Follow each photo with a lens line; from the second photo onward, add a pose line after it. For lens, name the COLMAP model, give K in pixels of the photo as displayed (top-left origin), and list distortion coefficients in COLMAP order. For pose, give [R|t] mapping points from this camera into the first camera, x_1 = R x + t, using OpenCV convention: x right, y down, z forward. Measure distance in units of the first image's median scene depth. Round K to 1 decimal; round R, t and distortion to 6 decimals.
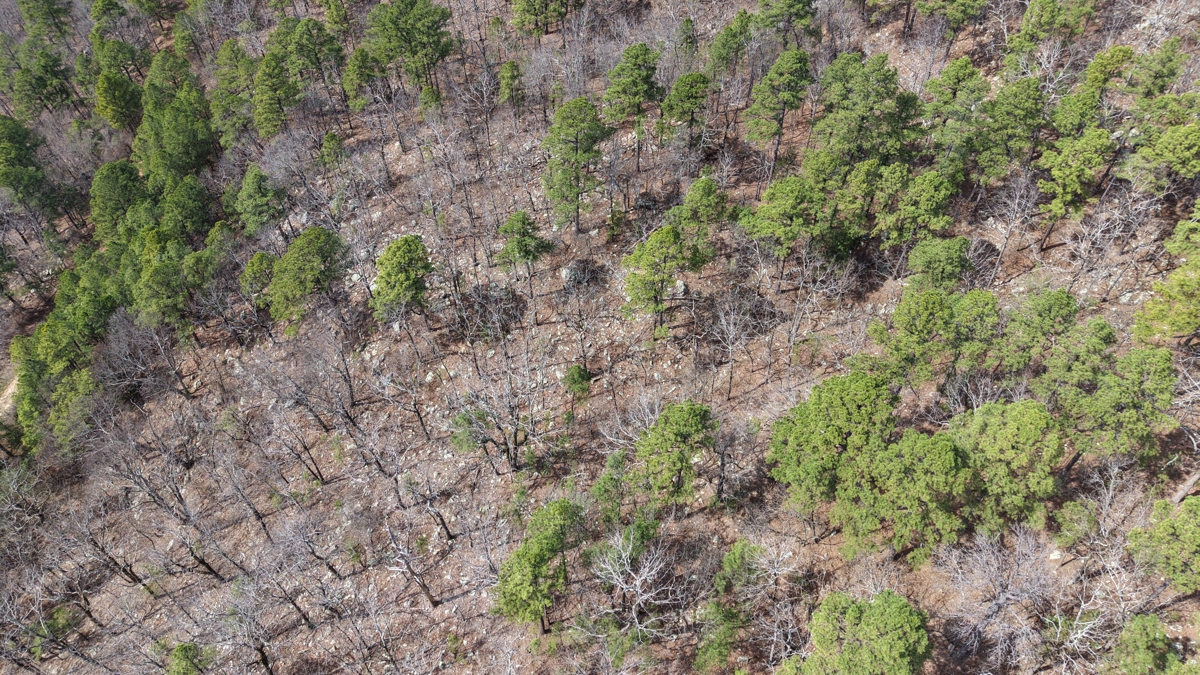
lens RADIAL K [[799.5, 0, 595.3], [0, 799.5, 373.5], [0, 0, 1]] dist [0.054224, -0.061314]
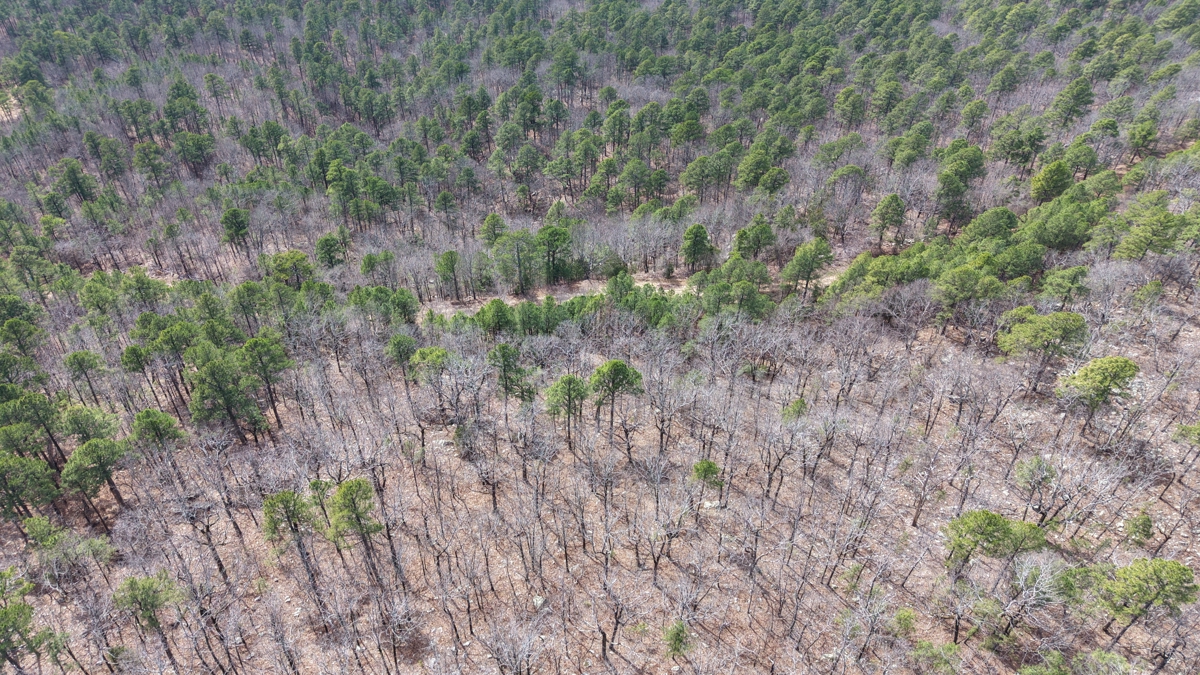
lens RADIAL K [[799.5, 0, 595.3], [0, 799.5, 373.5], [0, 0, 1]] dist [0.054224, -0.061314]
pose [[0.388210, 0.646687, -0.656573, 0.222285], [-0.717838, 0.658979, 0.224622, 0.124058], [0.577928, 0.384113, 0.720039, -0.295153]]
